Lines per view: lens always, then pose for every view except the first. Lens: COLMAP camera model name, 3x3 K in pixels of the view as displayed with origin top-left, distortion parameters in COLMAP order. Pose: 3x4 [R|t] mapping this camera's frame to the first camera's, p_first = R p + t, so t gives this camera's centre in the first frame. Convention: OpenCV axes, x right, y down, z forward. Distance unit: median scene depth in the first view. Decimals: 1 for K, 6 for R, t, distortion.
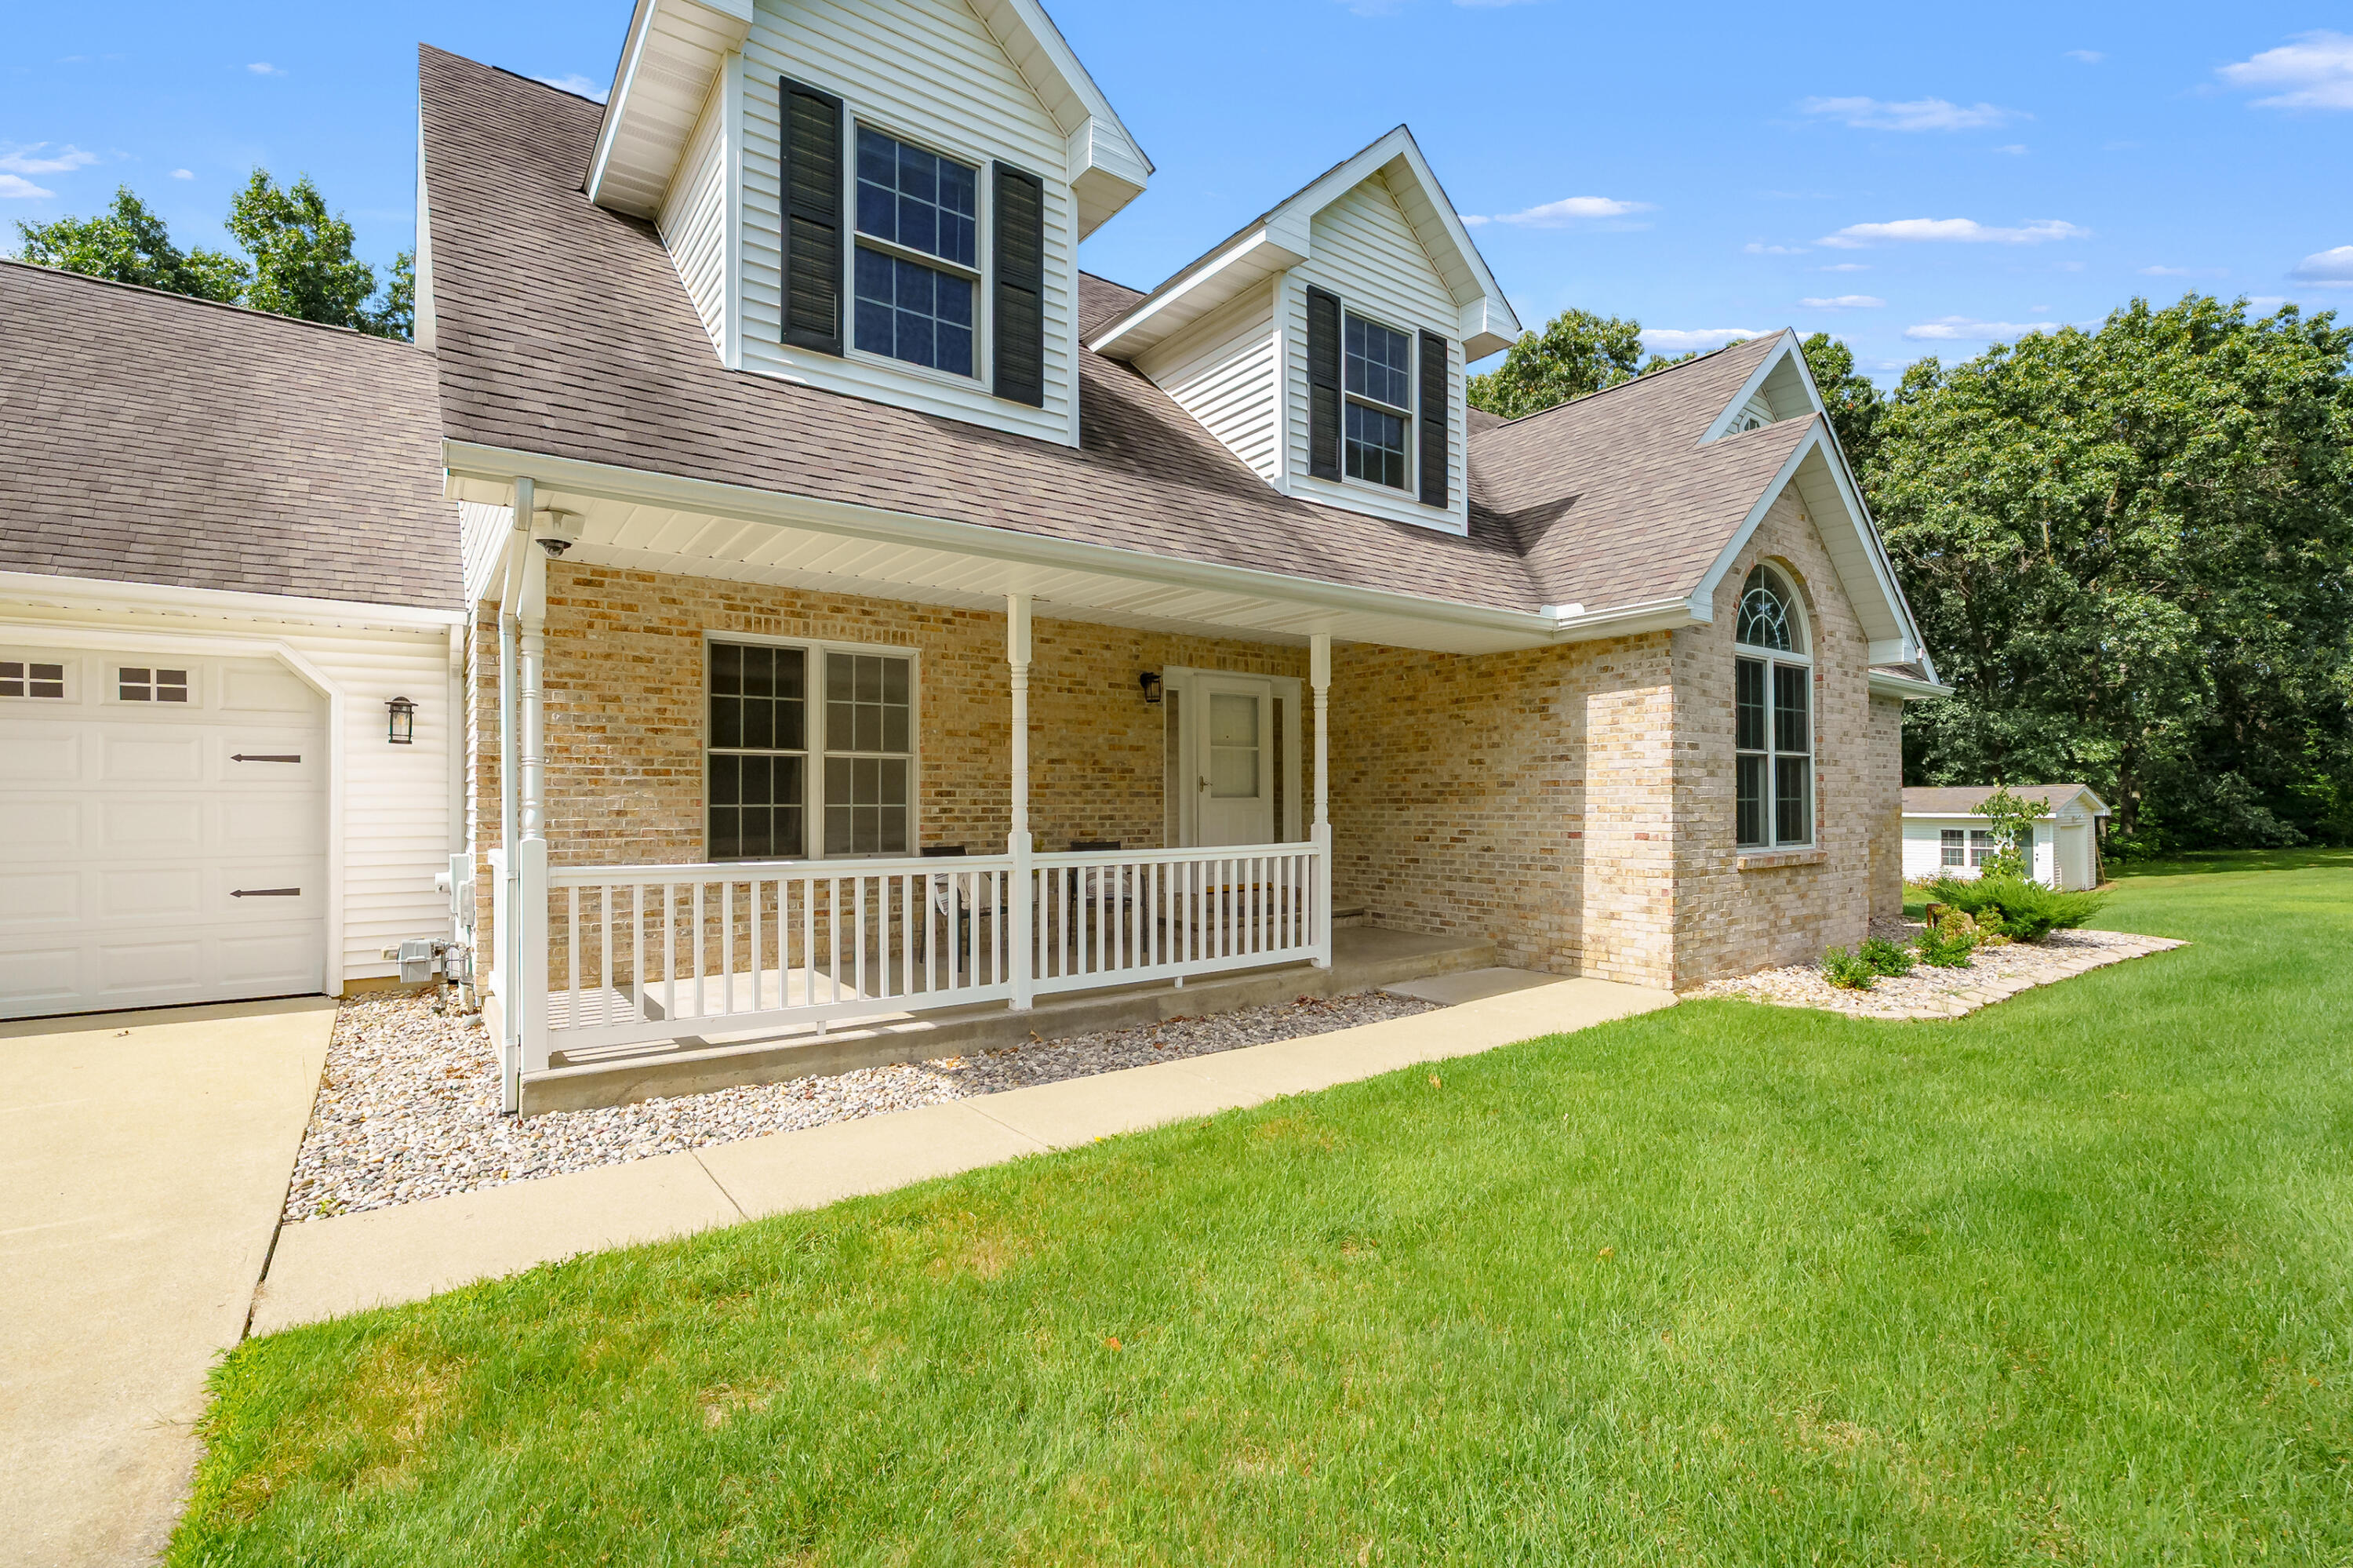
lens RADIAL K [[1063.7, 0, 1176.5], [0, 1063.7, 784.0], [0, 0, 1]] dist [0.001295, 0.000178]
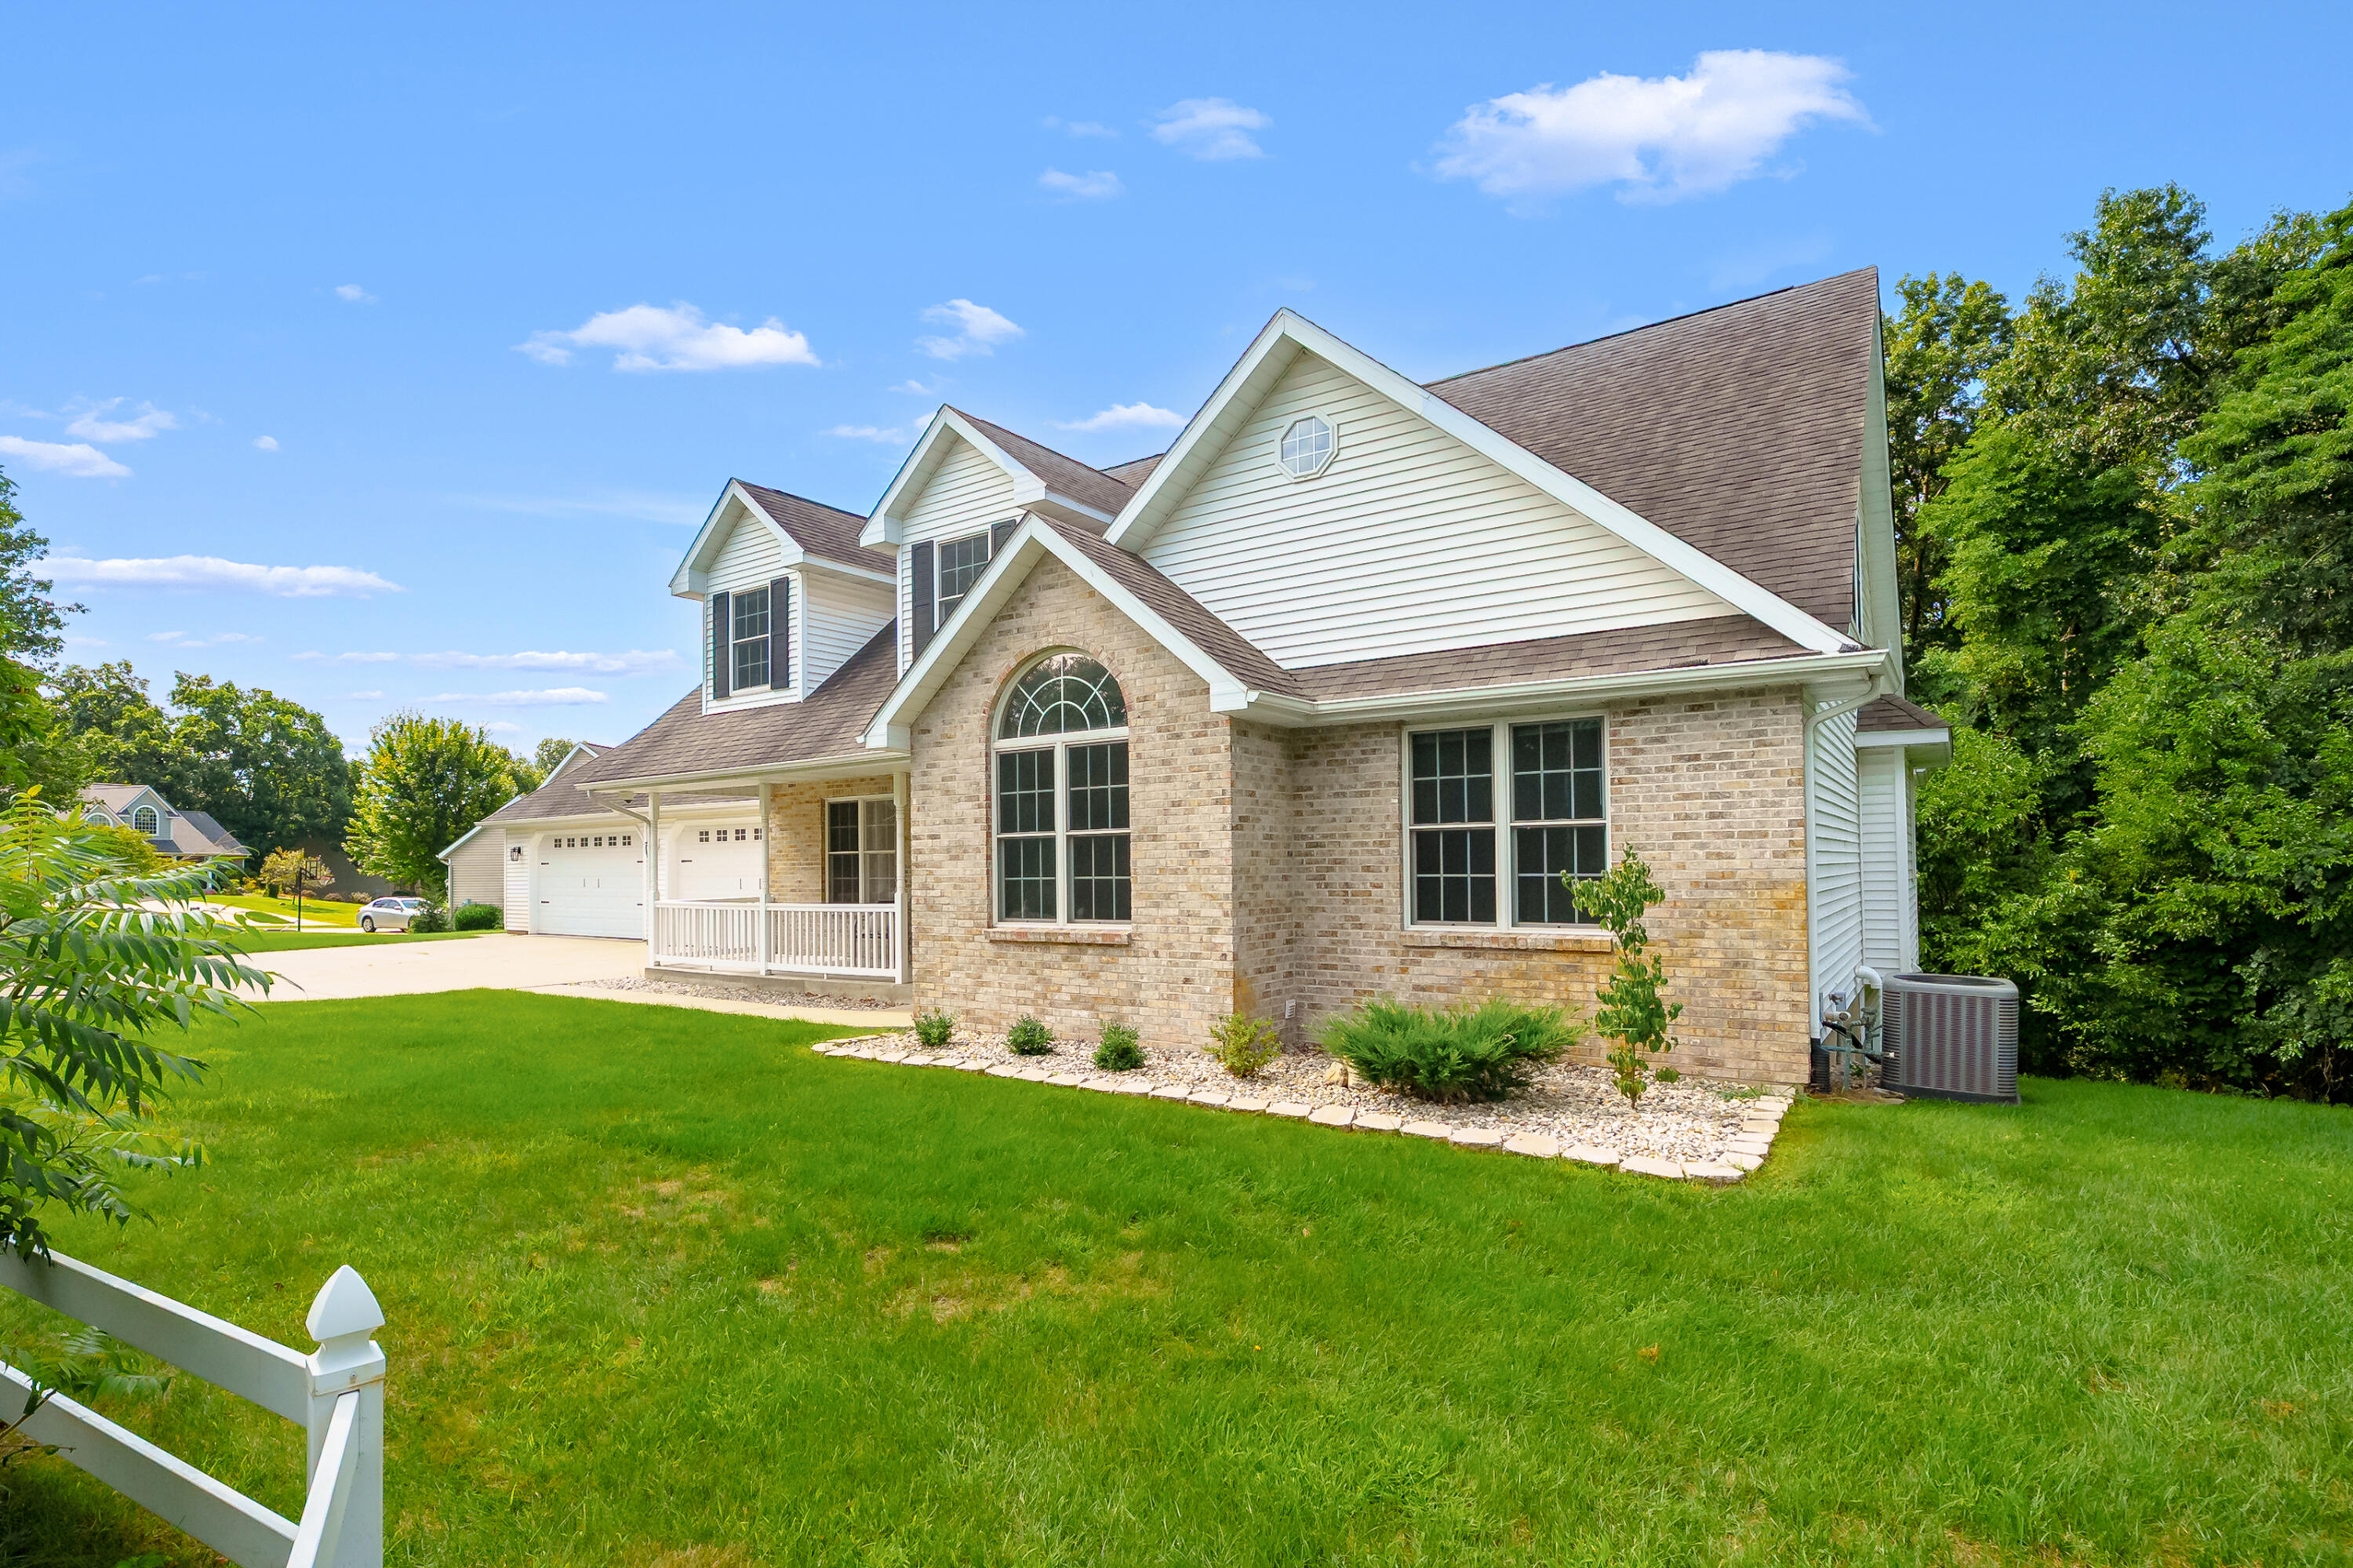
lens RADIAL K [[1171.4, 0, 1133.8], [0, 1171.4, 857.4], [0, 0, 1]] dist [-0.000342, -0.000264]
pose [[0.287545, -0.010739, -0.957707, 1.722488], [0.025643, 0.999665, -0.003510, -0.000351], [0.957424, -0.023550, 0.287724, 0.757124]]
